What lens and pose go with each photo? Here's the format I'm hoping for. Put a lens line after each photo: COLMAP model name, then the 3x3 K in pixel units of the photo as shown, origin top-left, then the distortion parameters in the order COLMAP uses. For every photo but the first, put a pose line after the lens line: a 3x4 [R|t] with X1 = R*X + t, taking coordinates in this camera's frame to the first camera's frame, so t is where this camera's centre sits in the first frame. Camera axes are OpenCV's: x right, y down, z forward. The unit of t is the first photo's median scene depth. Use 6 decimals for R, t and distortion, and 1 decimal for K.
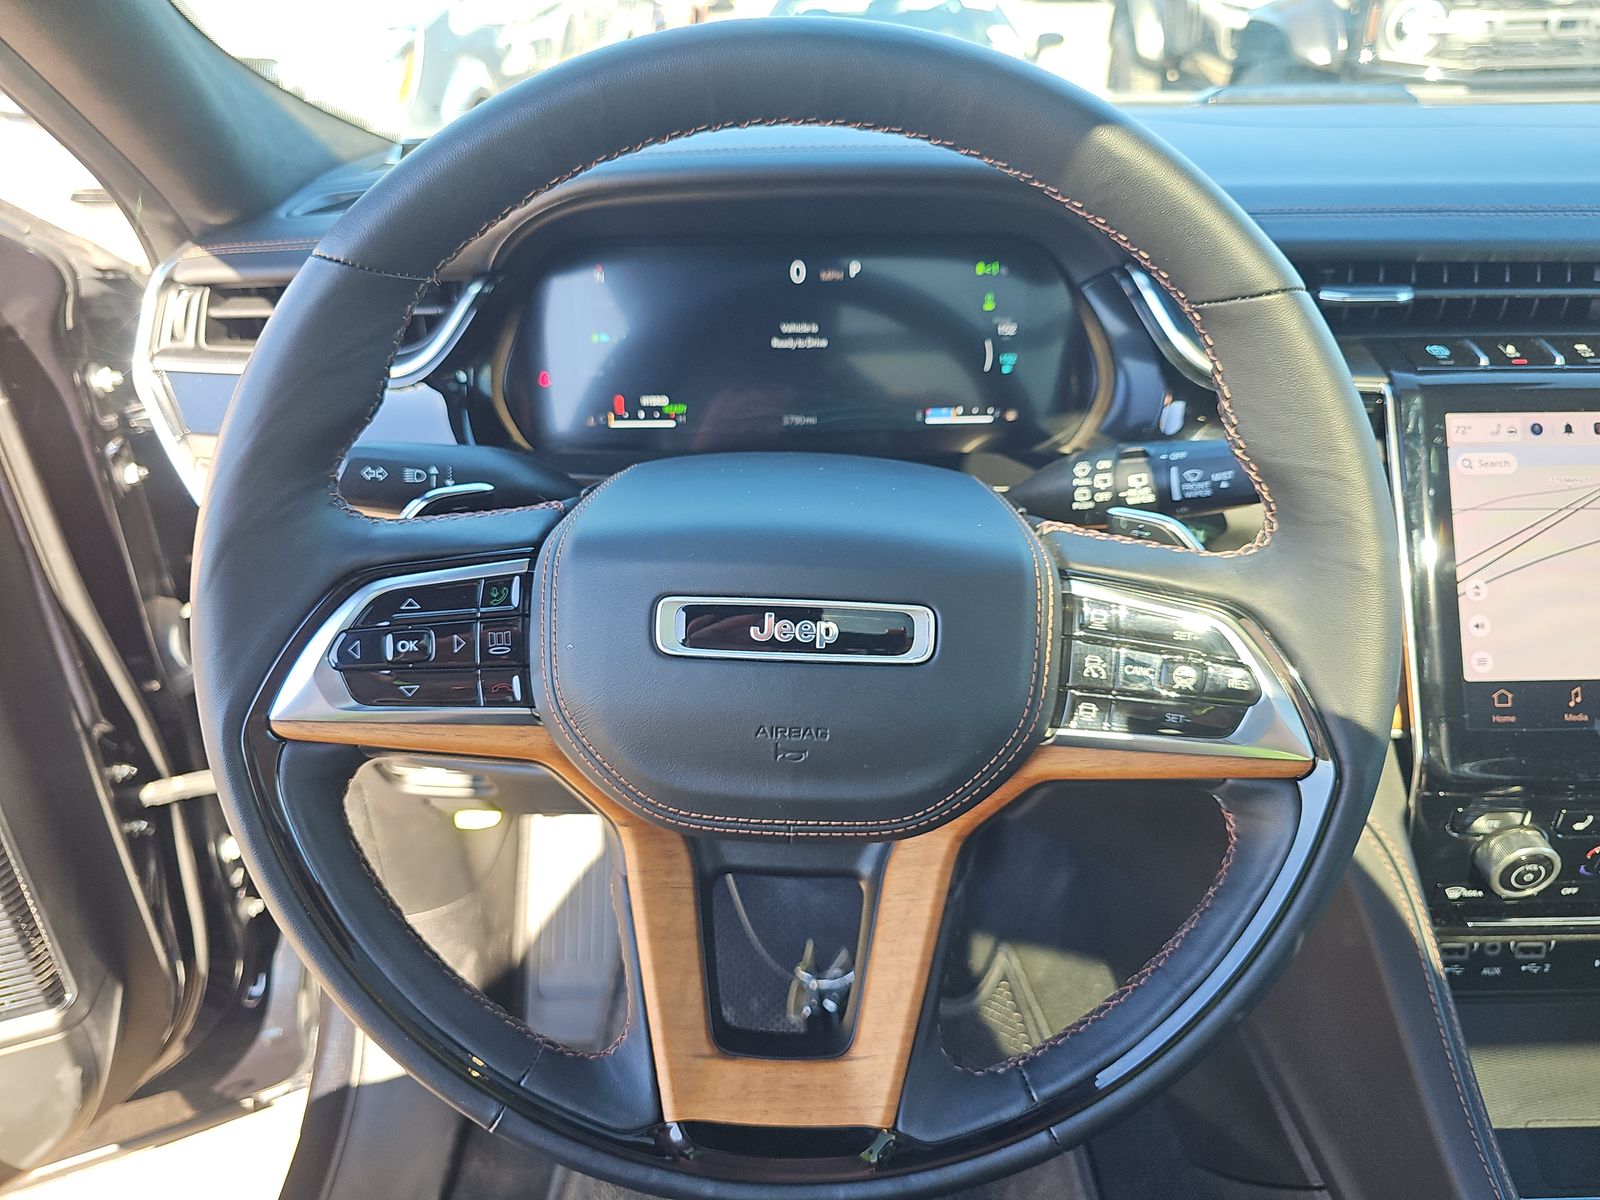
lens RADIAL K [[1077.8, 0, 818.7], [0, 1077.8, 598.3], [0, 0, 1]] dist [-0.000702, -0.016131]
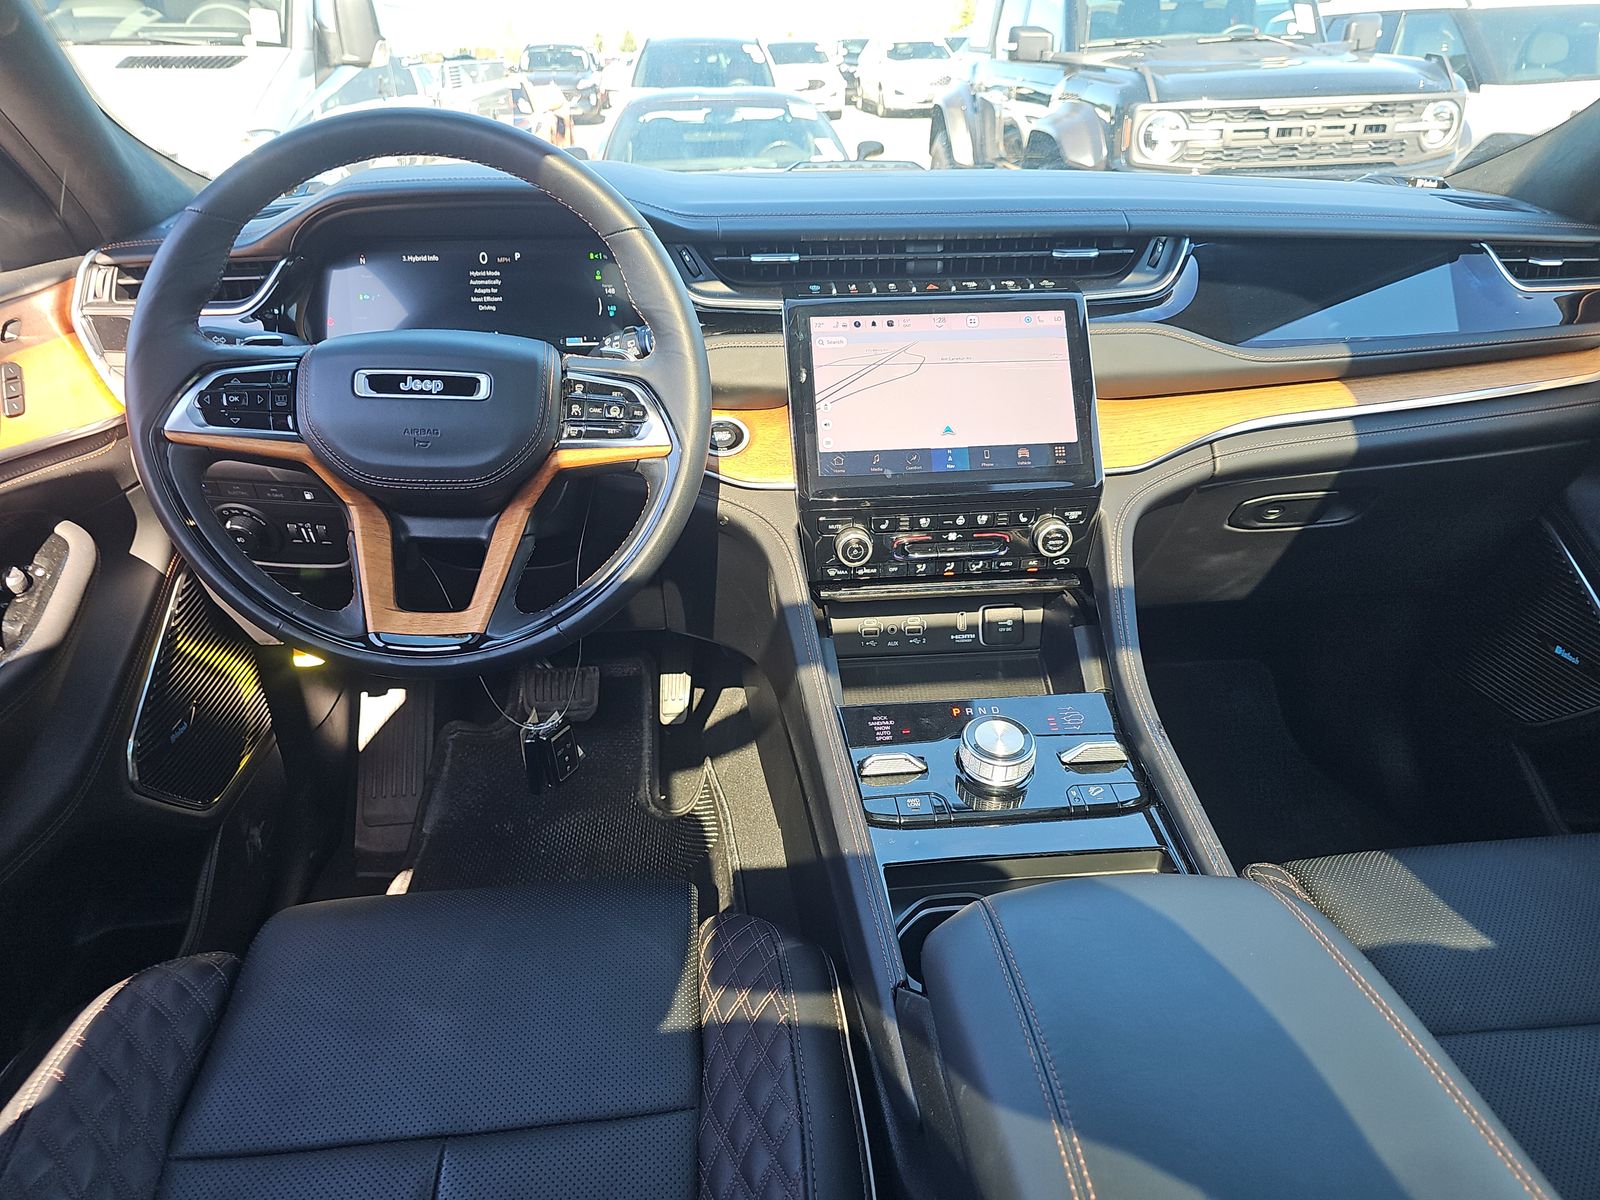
lens RADIAL K [[1053.7, 0, 808.6], [0, 1053.7, 620.6], [0, 0, 1]] dist [0.010162, -0.006923]
pose [[0.995131, -0.032906, 0.092902, 0.399338], [0.038282, 0.997658, -0.056684, 0.483735], [-0.090820, 0.059964, 0.994060, -0.849003]]
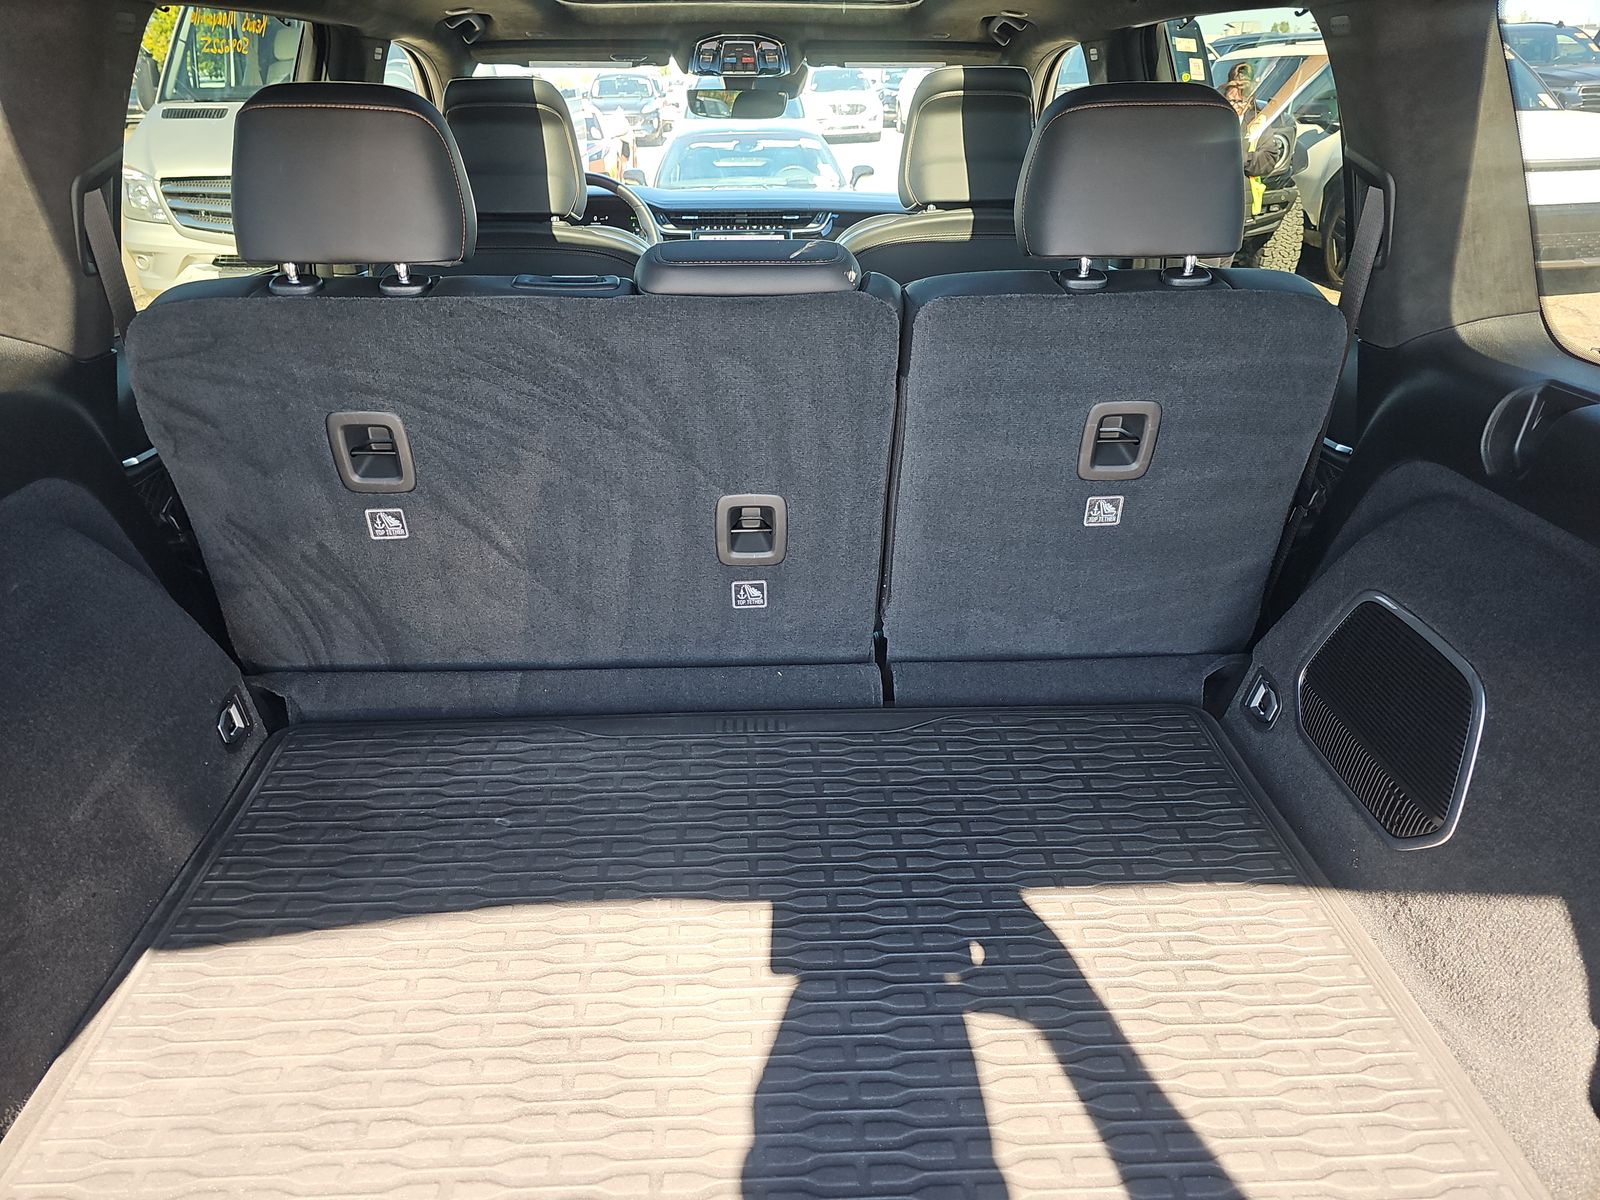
lens RADIAL K [[1053.7, 0, 808.6], [0, 1053.7, 620.6], [0, 0, 1]] dist [0.010162, -0.006923]
pose [[0.998948, -0.009252, 0.044912, 0.933992], [0.012417, 0.997420, -0.070706, 2.463815], [-0.044142, 0.071190, 0.996486, -4.880893]]
